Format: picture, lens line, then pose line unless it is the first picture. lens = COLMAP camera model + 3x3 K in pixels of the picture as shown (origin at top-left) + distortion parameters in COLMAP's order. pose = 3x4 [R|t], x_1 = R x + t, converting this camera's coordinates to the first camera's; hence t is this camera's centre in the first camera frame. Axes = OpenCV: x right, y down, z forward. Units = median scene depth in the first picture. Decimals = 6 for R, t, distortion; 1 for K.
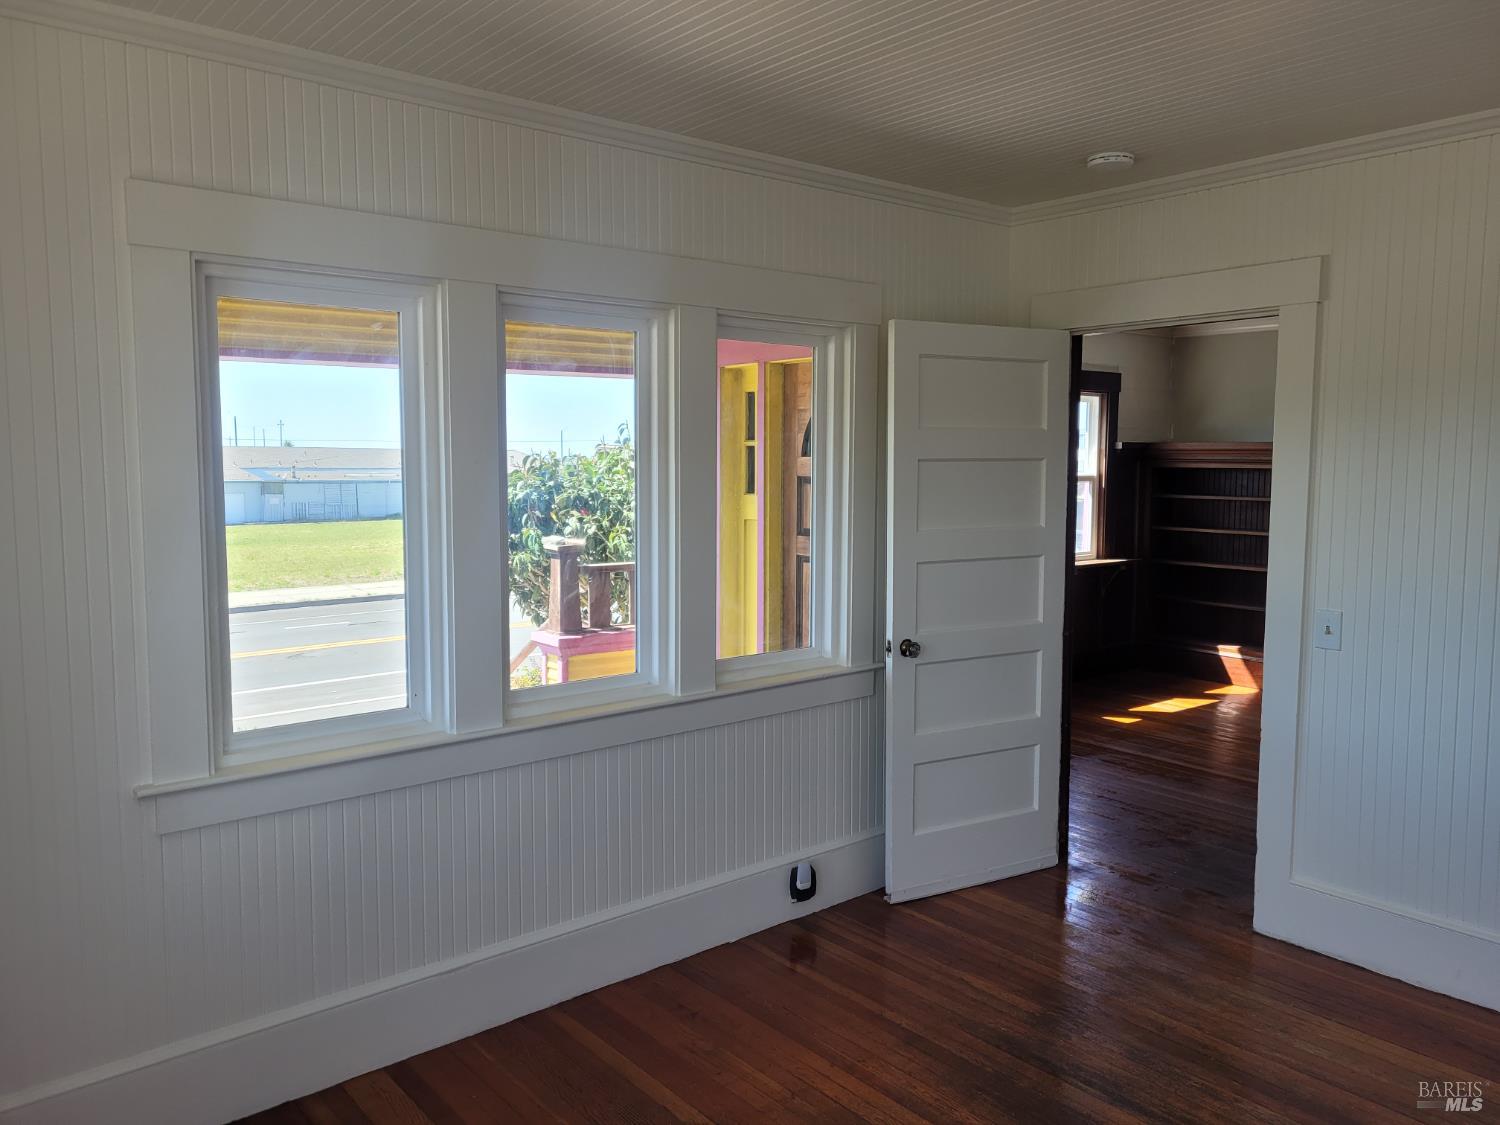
lens RADIAL K [[1129.0, 0, 739.7], [0, 1129.0, 529.6], [0, 0, 1]] dist [0.060860, -0.047861]
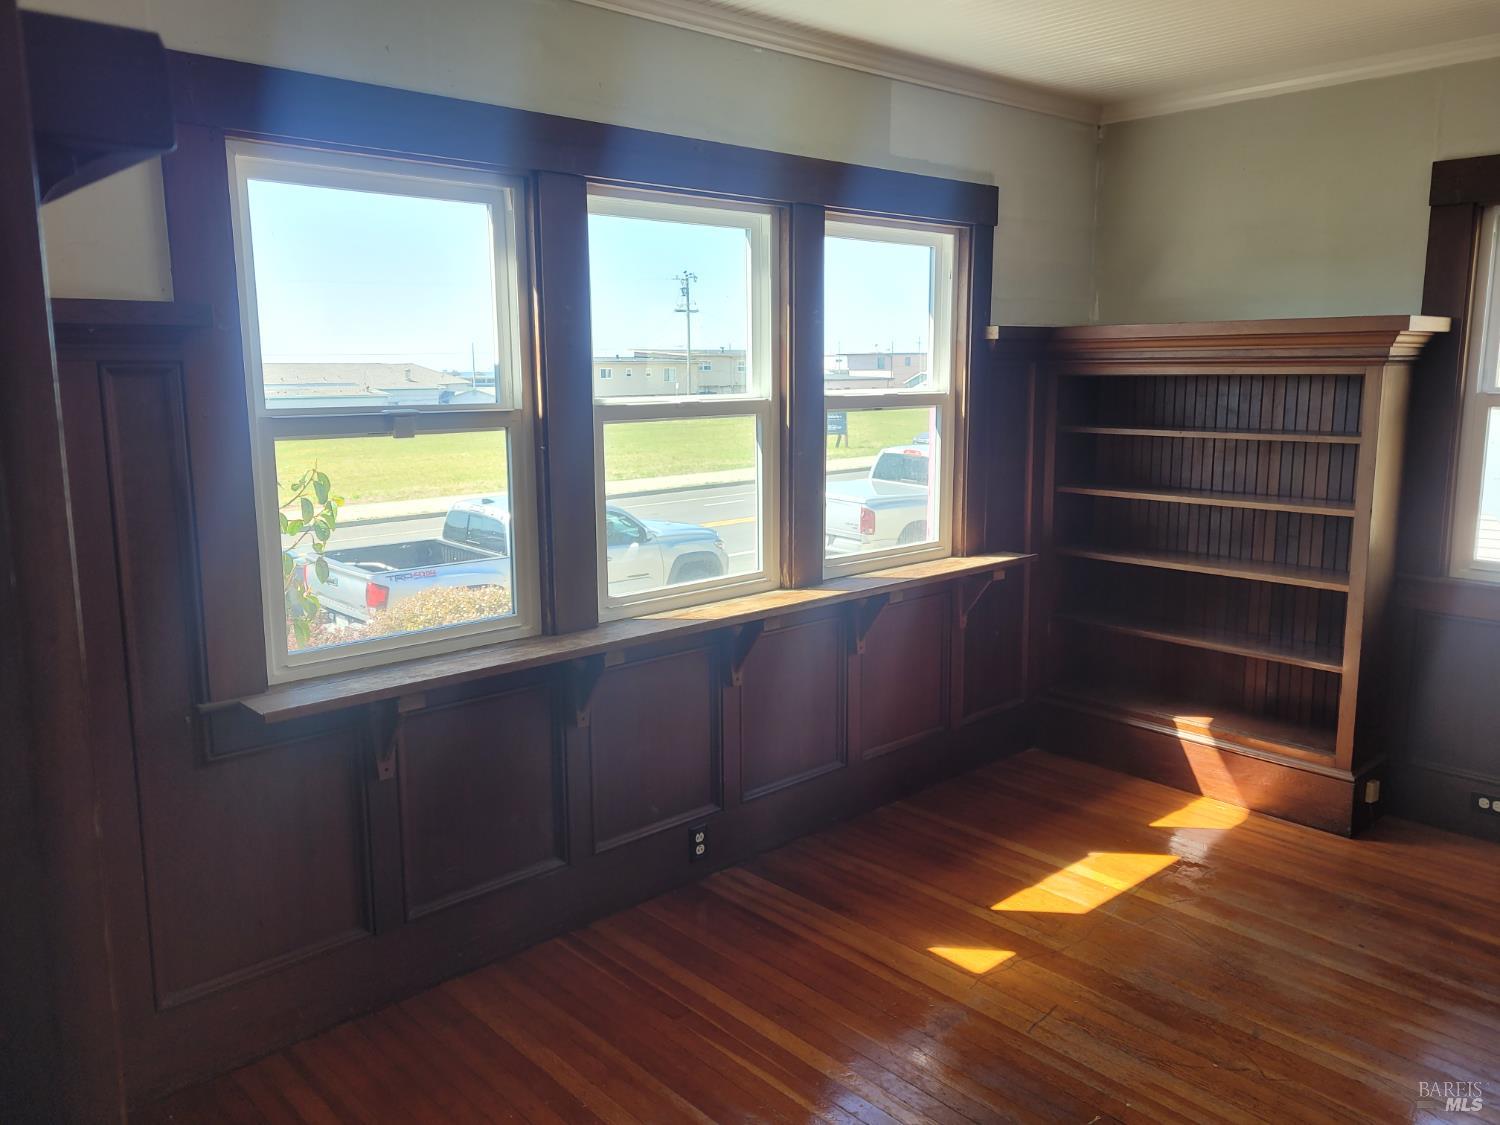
lens RADIAL K [[1129.0, 0, 740.3], [0, 1129.0, 547.9], [0, 0, 1]] dist [0.060860, -0.047861]
pose [[0.998191, -0.019544, 0.056849, 0.191301], [0.014577, 0.996144, 0.086508, -0.023978], [-0.058321, -0.085523, 0.994628, 0.496646]]
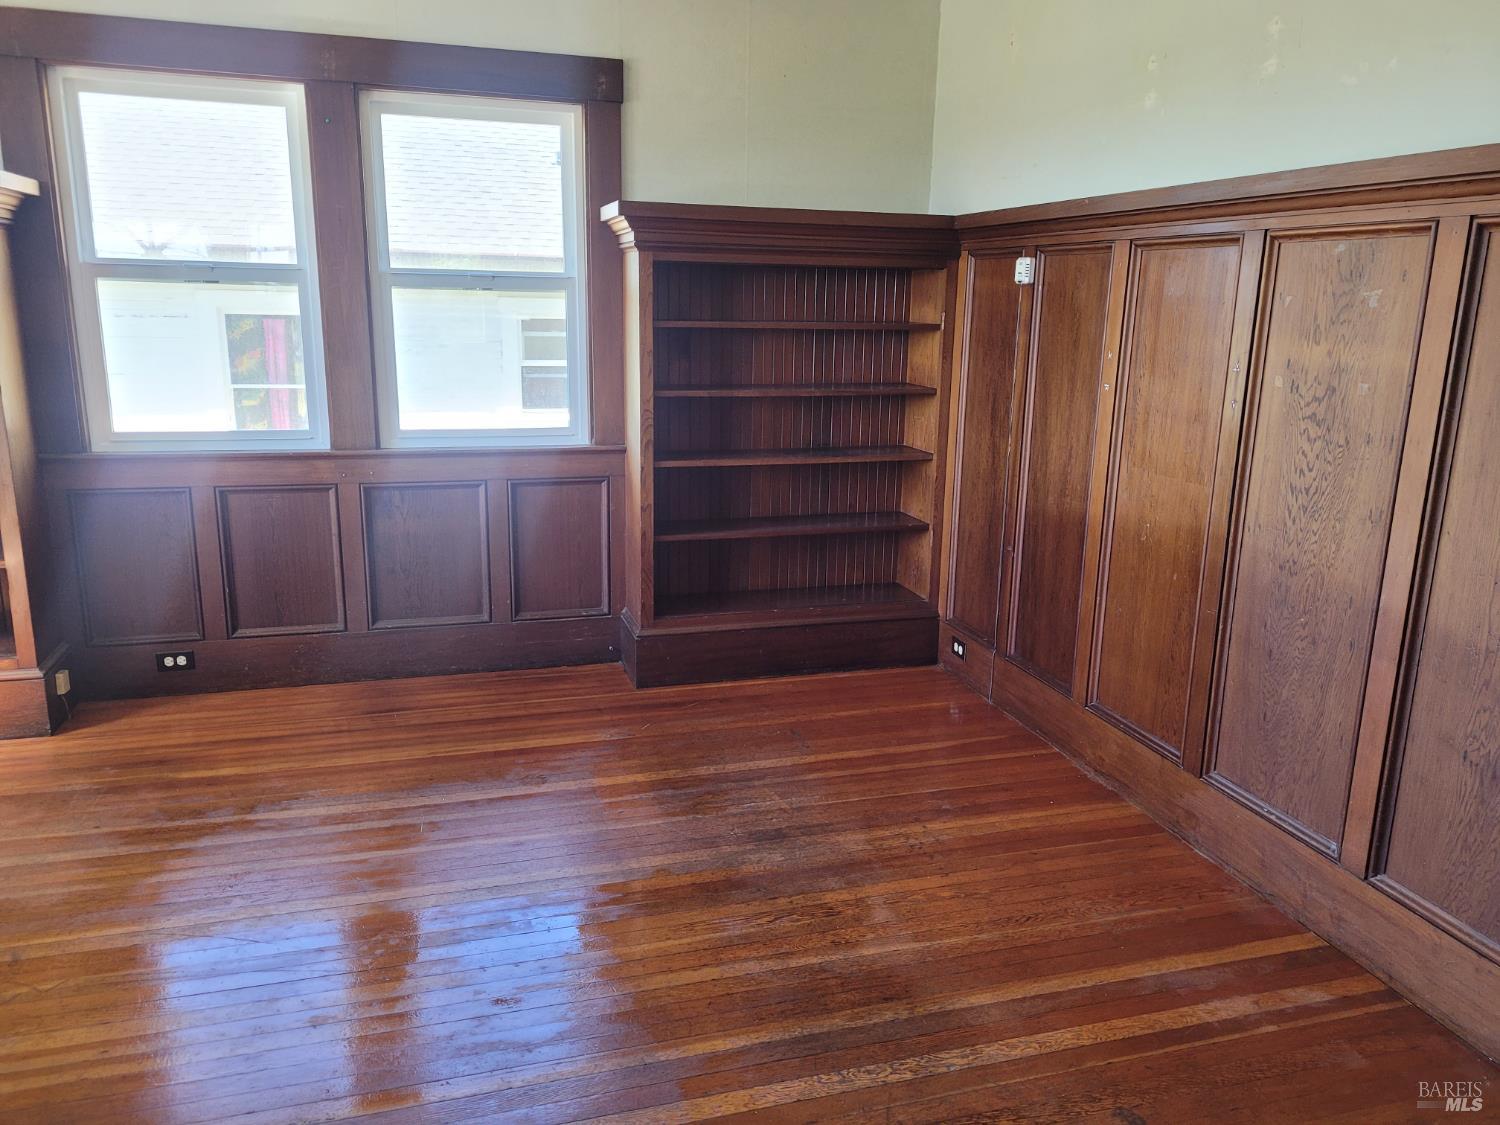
lens RADIAL K [[1129.0, 0, 754.8], [0, 1129.0, 560.6], [0, 0, 1]] dist [0.060860, -0.047861]
pose [[0.382588, -0.206591, 0.900526, 0.180807], [0.047463, 0.977788, 0.204151, -0.006148], [-0.922699, -0.035365, 0.383896, 0.516612]]
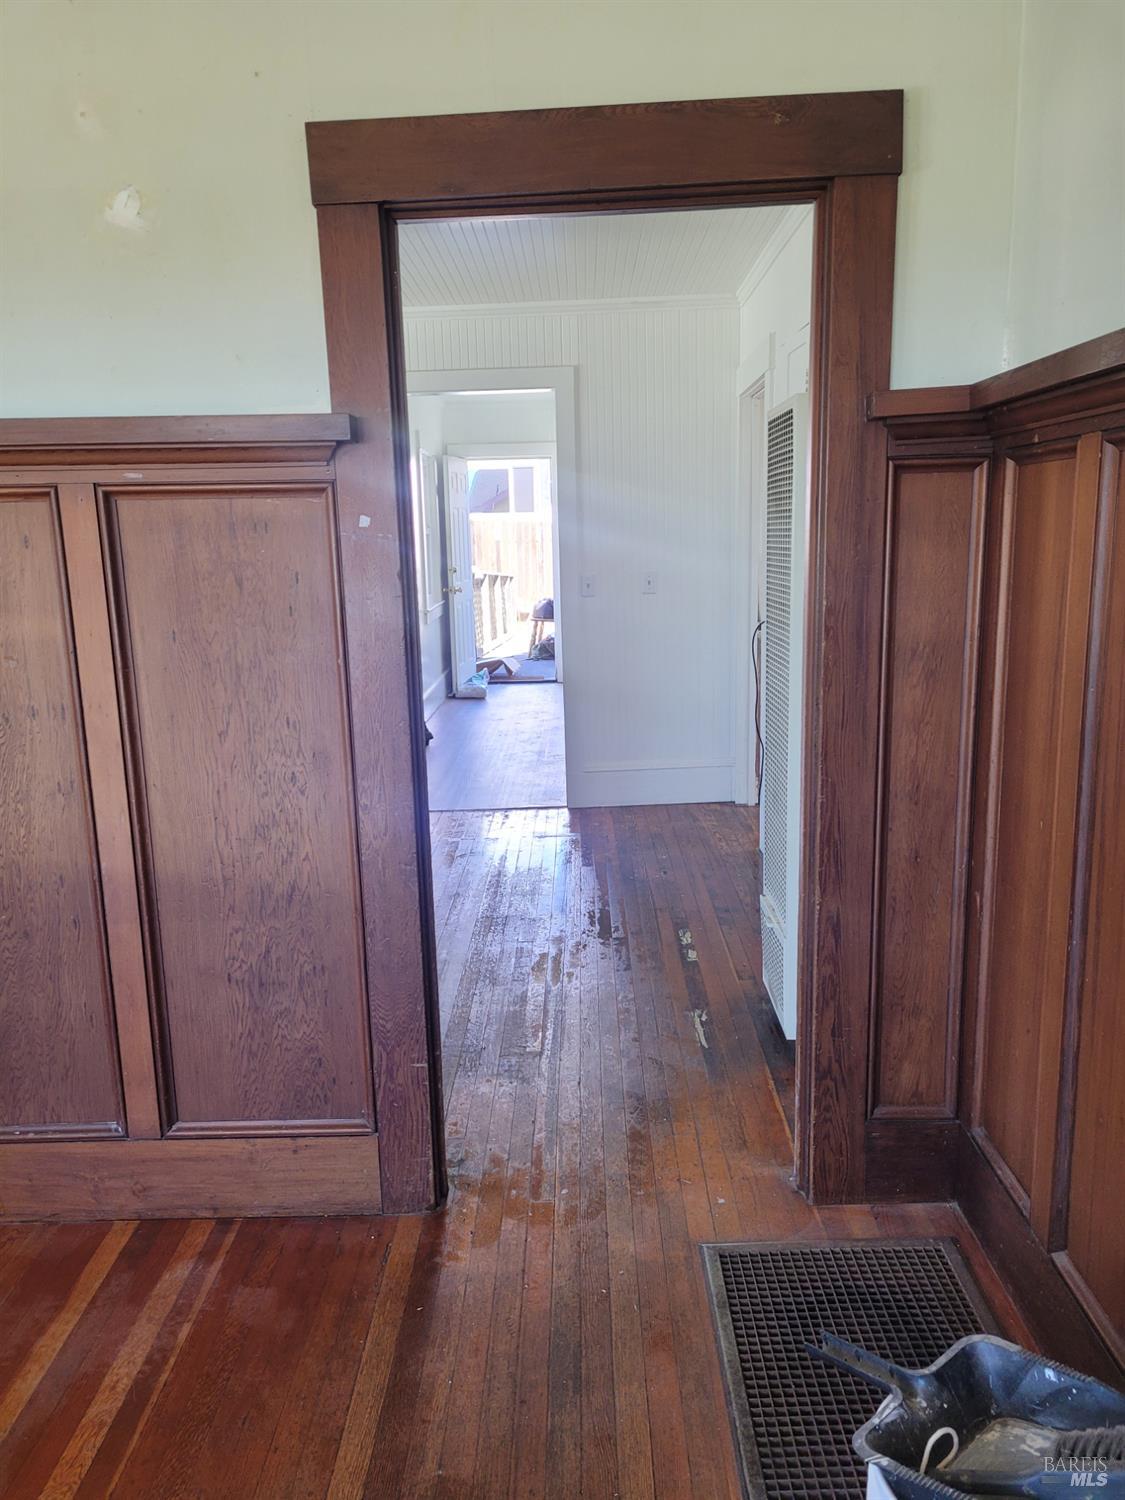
lens RADIAL K [[1129.0, 0, 563.8], [0, 1129.0, 759.0], [0, 0, 1]] dist [0.060860, -0.047861]
pose [[-0.769435, -0.111299, 0.628954, 0.239222], [0.069167, 0.964392, 0.255273, -0.020840], [-0.634969, 0.239919, -0.734338, 0.614231]]
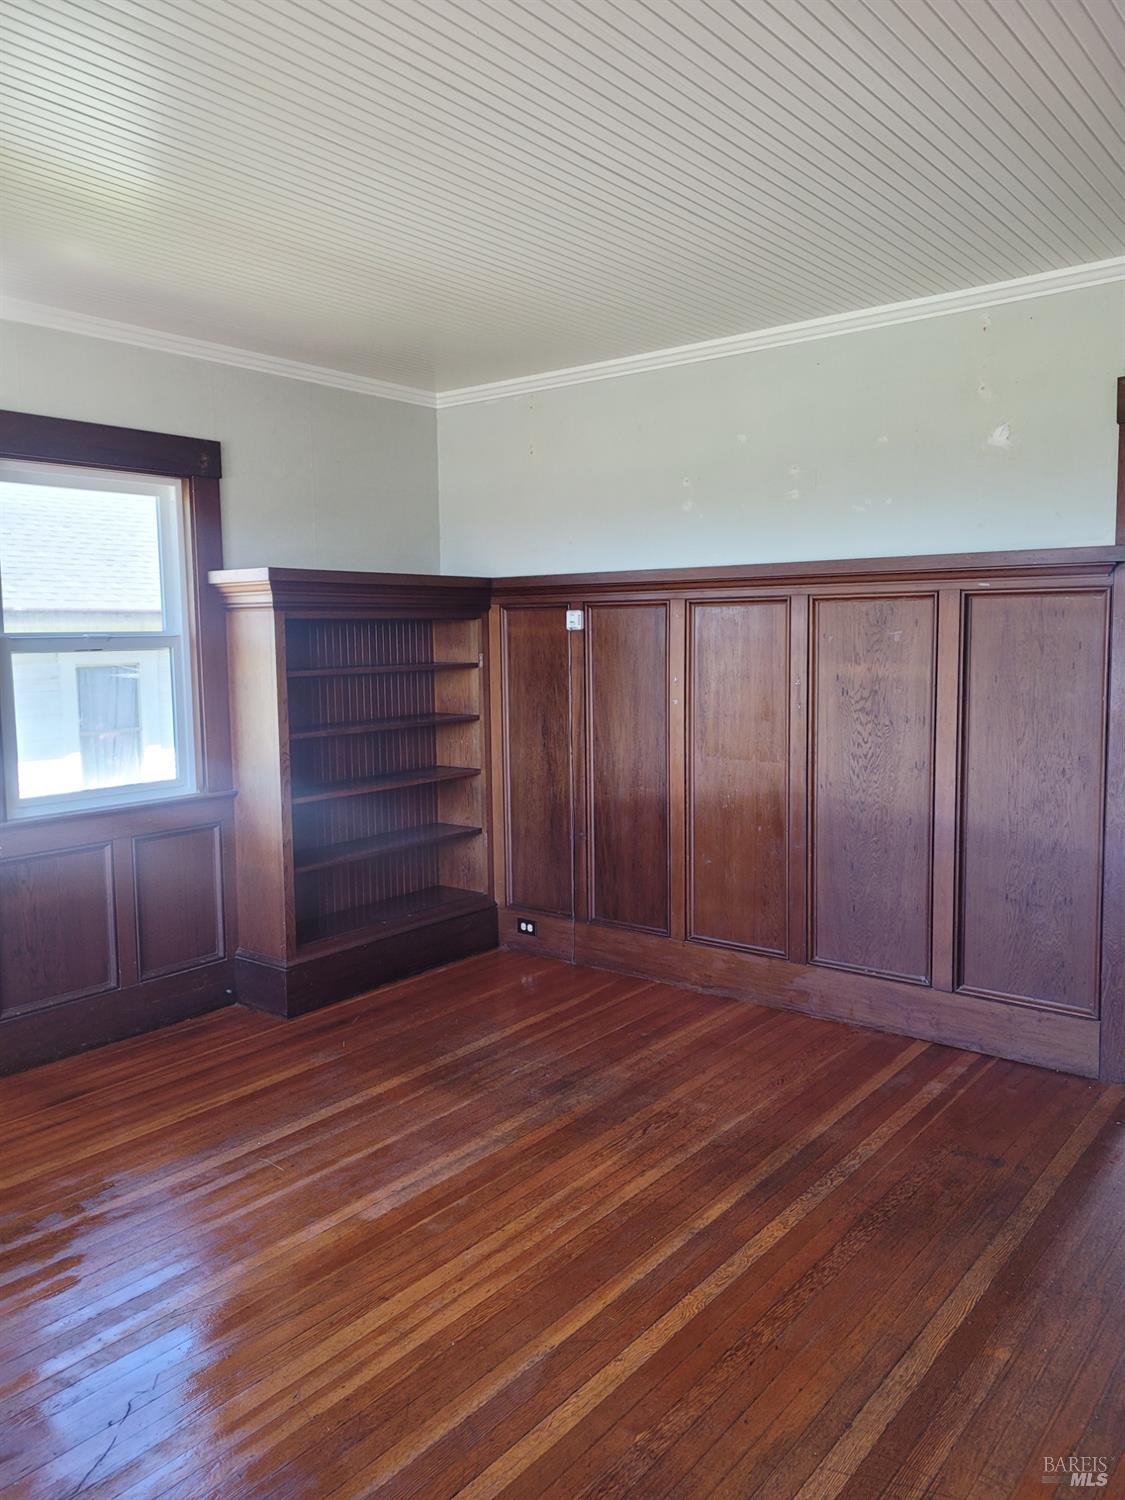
lens RADIAL K [[1129.0, 0, 559.5], [0, 1129.0, 737.3], [0, 0, 1]] dist [0.060860, -0.047861]
pose [[-0.214191, -0.092332, 0.972418, 0.073964], [0.082288, 0.990278, 0.112153, -0.028398], [-0.973319, 0.104041, -0.204511, 0.735408]]
